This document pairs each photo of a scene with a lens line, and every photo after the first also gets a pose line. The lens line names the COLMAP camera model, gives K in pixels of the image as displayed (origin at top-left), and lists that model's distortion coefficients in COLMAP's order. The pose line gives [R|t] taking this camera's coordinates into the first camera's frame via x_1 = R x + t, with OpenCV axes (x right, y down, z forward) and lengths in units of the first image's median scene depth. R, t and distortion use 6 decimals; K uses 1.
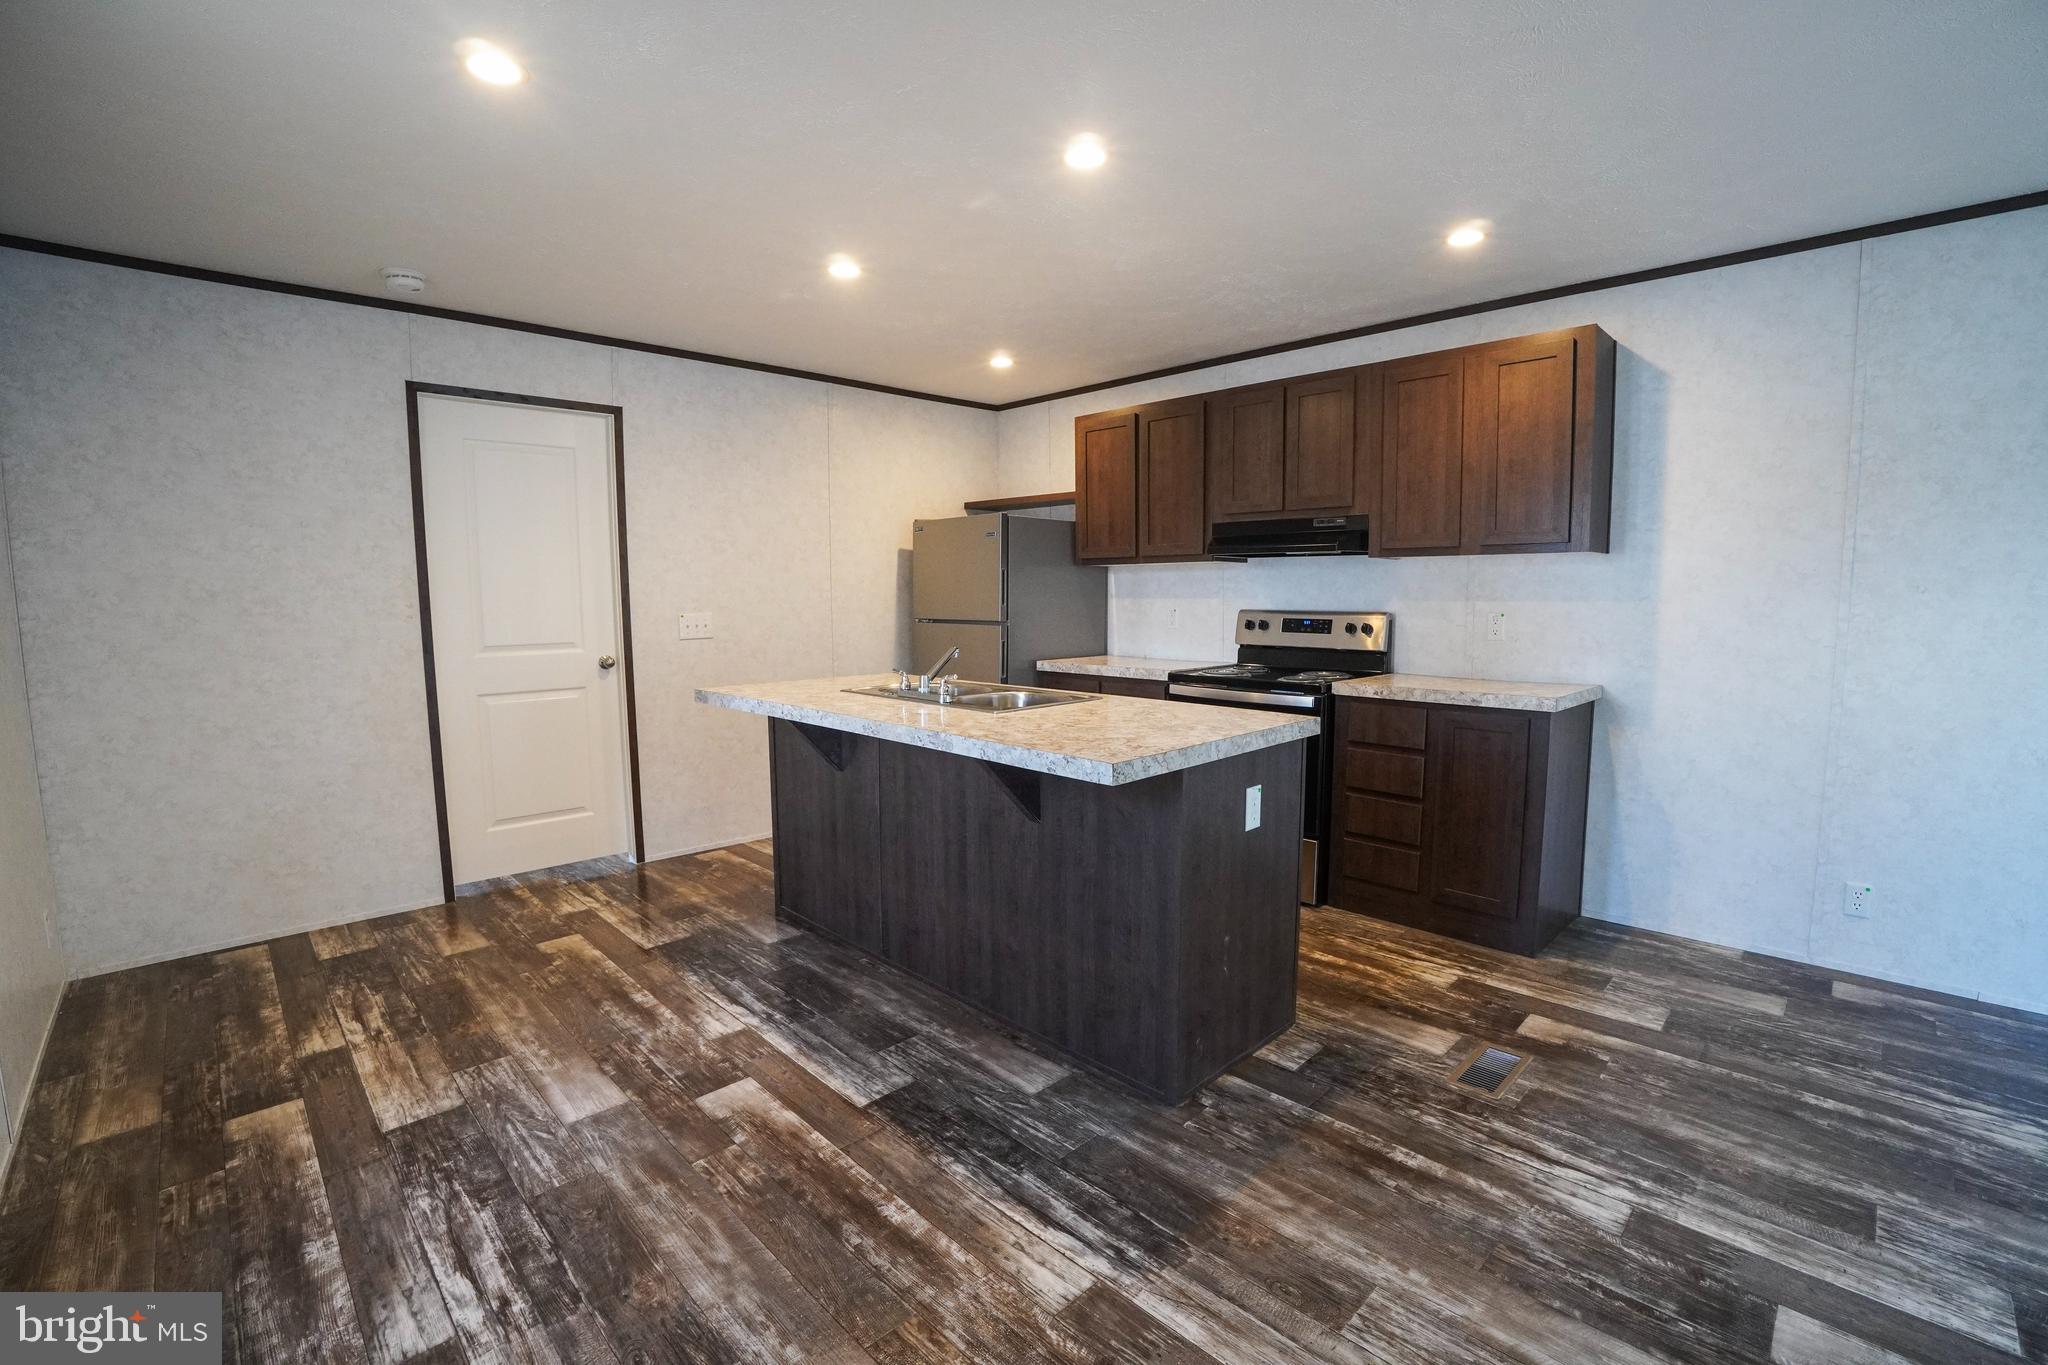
lens RADIAL K [[894.0, 0, 1026.4], [0, 894.0, 644.9], [0, 0, 1]] dist [-0.066739, 0.013393]
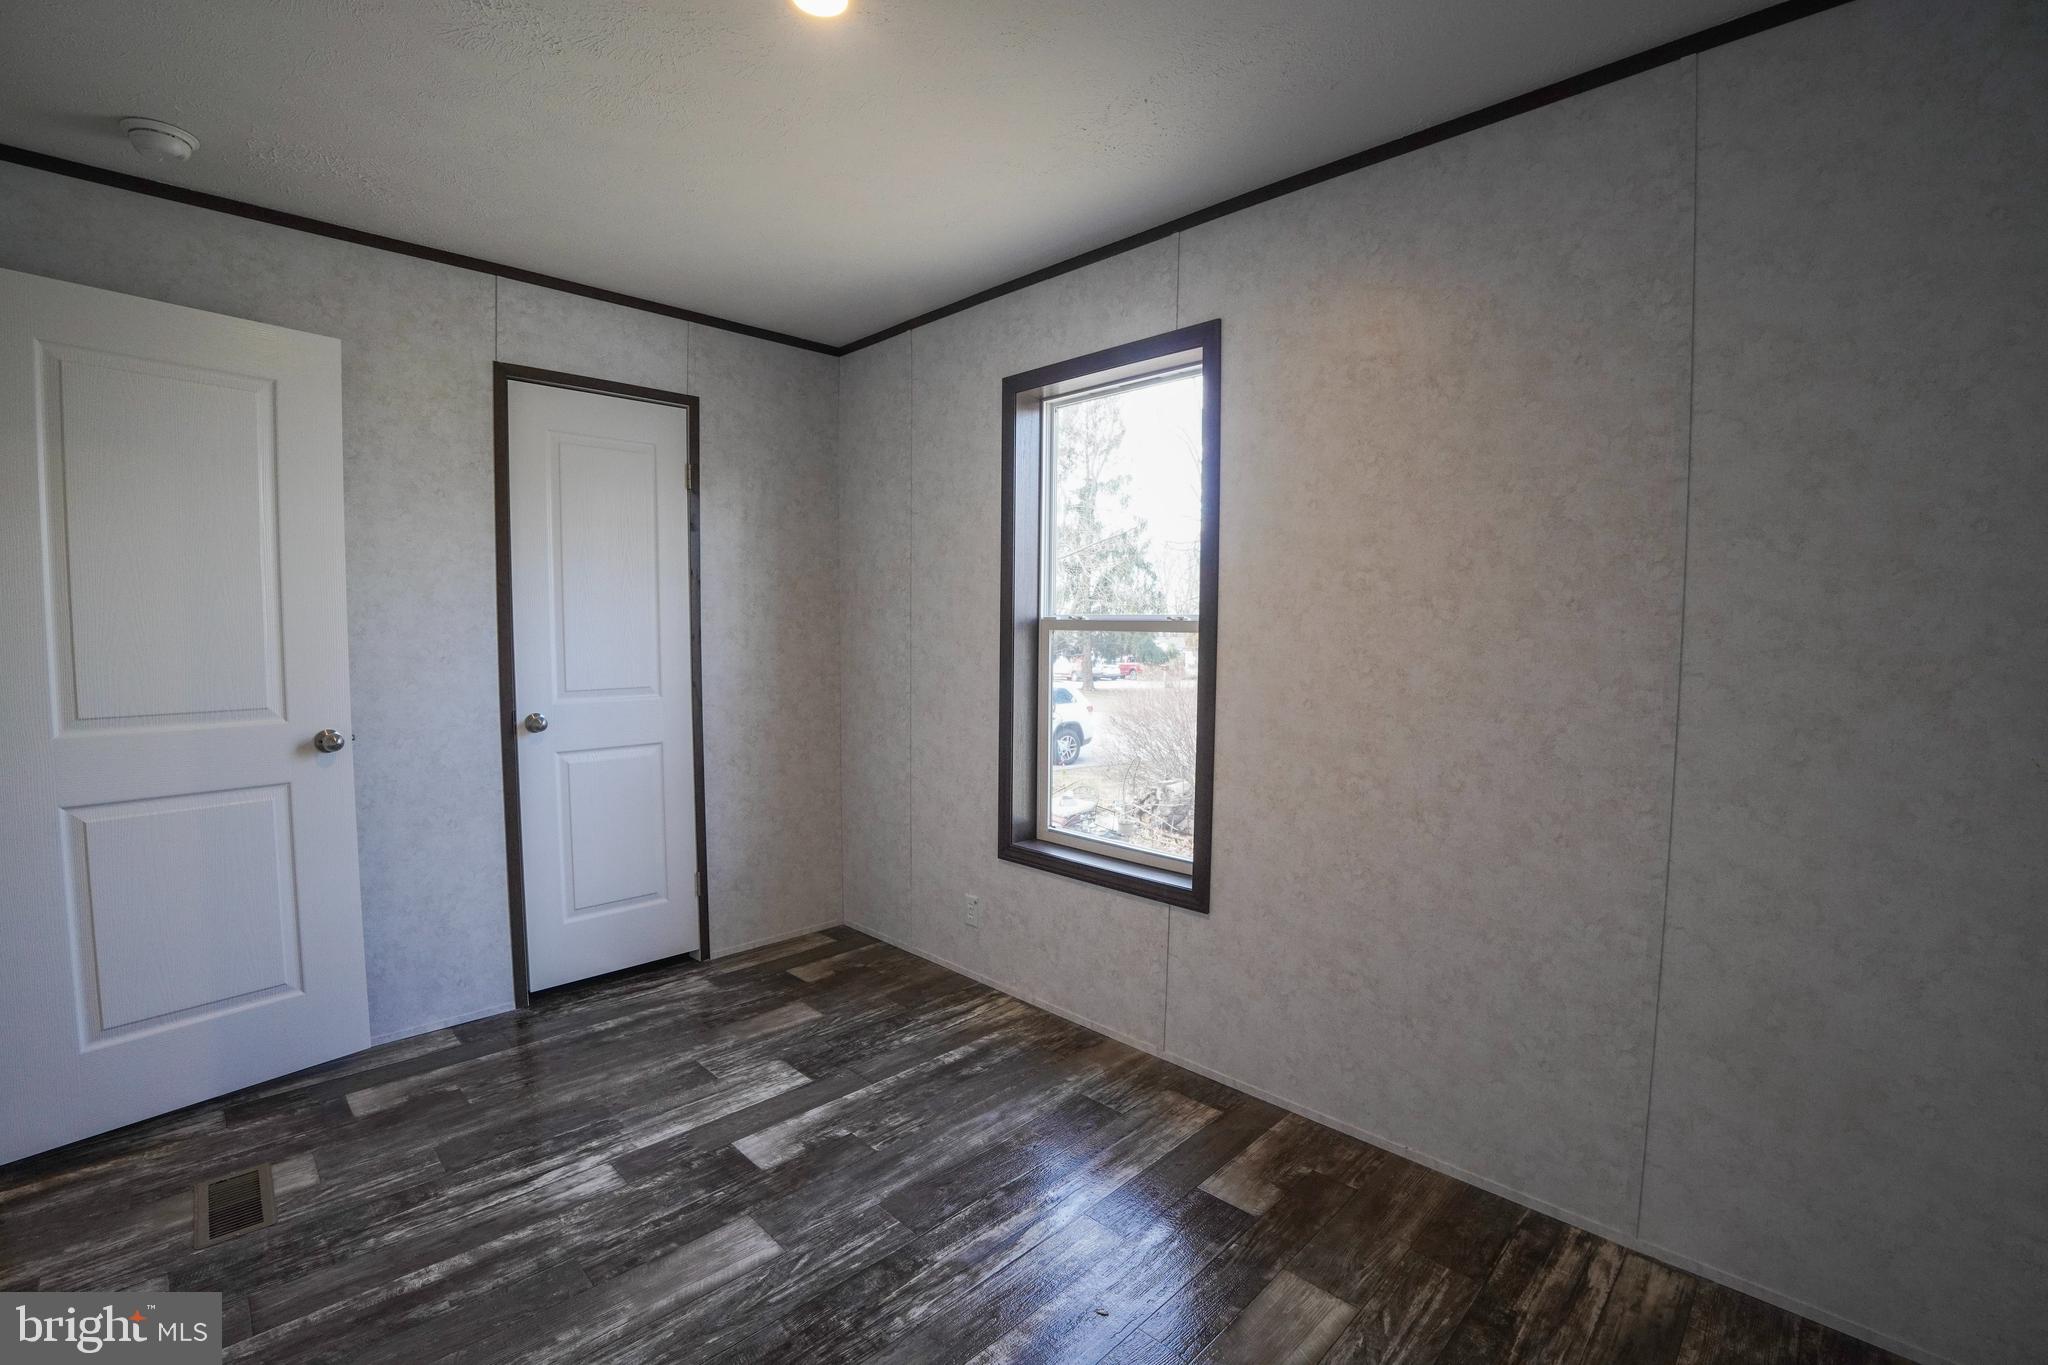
lens RADIAL K [[881.6, 0, 1000.0], [0, 881.6, 688.4], [0, 0, 1]] dist [-0.076872, 0.015079]
pose [[0.005577, -0.062188, 0.998049, -1.174018], [0.062421, 0.996140, 0.061721, -0.069882], [-0.998034, 0.061955, 0.009437, 1.191460]]
